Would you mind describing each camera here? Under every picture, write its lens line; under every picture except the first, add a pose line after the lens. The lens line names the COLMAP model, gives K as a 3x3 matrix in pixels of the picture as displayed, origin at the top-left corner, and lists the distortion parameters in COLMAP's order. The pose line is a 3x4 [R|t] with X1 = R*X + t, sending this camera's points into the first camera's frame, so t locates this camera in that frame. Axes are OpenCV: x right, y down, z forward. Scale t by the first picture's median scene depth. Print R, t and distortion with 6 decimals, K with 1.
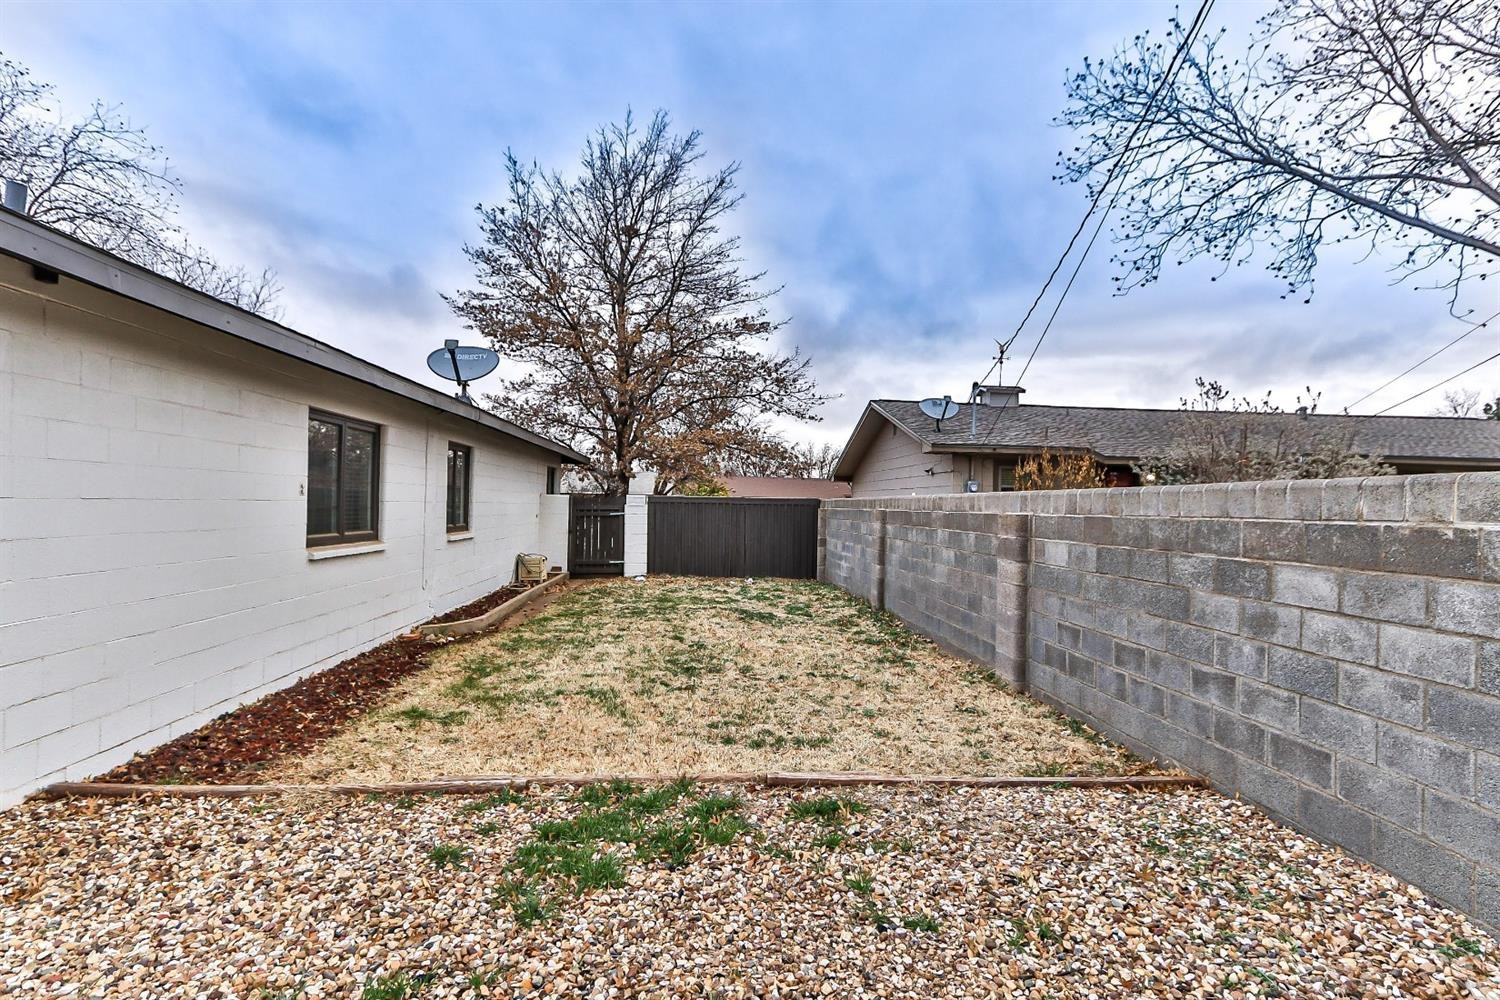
lens RADIAL K [[767.0, 0, 750.0], [0, 767.0, 500.0], [0, 0, 1]] dist [0.000163, 0.023758]
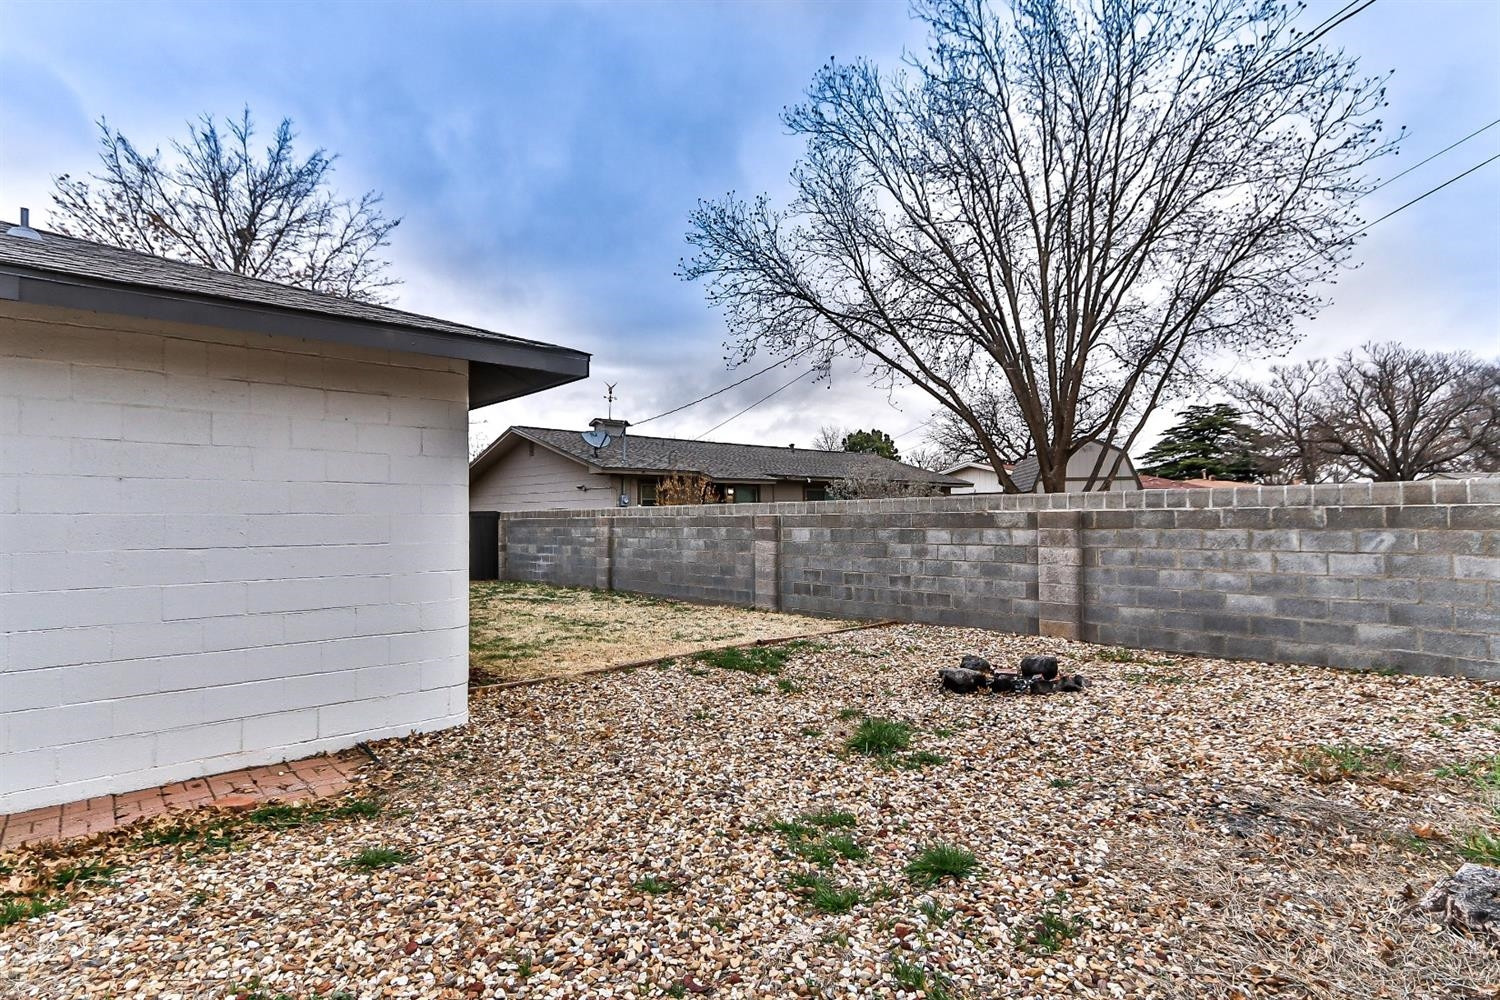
lens RADIAL K [[700.6, 0, 750.0], [0, 700.6, 500.0], [0, 0, 1]] dist [0.001021, 0.000027]
pose [[0.823061, -0.012468, 0.567816, -0.472573], [0.021128, 0.999739, -0.008672, -0.003347], [-0.567560, 0.019134, 0.823110, -0.253847]]
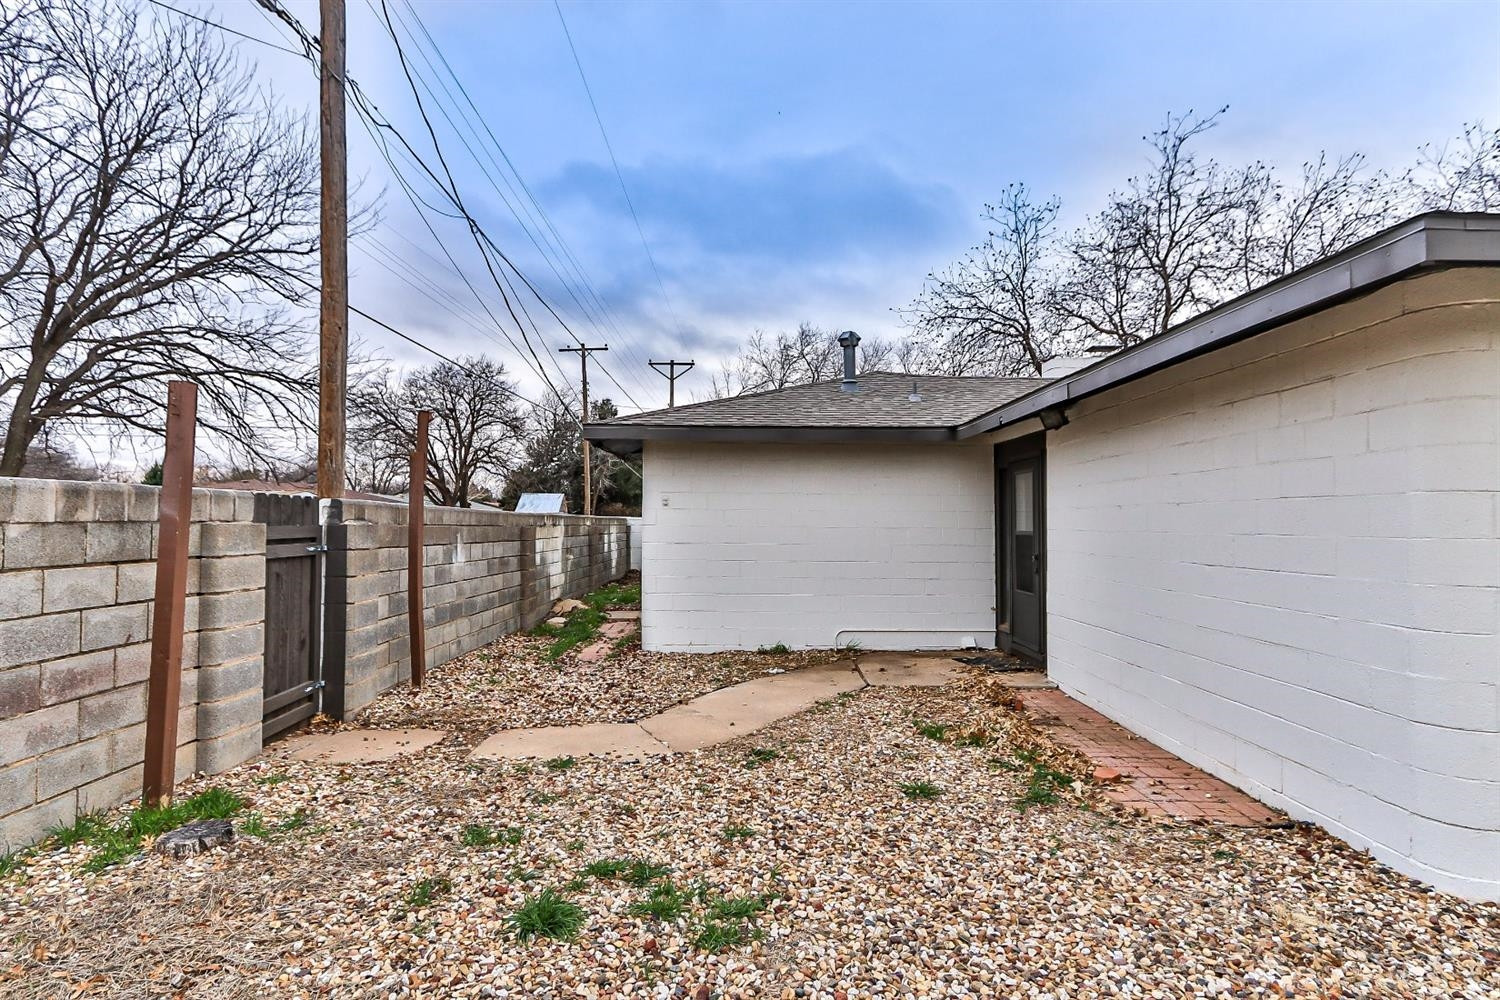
lens RADIAL K [[700.6, 0, 750.0], [0, 700.6, 500.0], [0, 0, 1]] dist [0.001021, 0.000027]
pose [[-0.059201, -0.059549, -0.996468, 1.411854], [0.002984, 0.998204, -0.059830, 0.006189], [0.998242, -0.006515, -0.058917, 0.833968]]
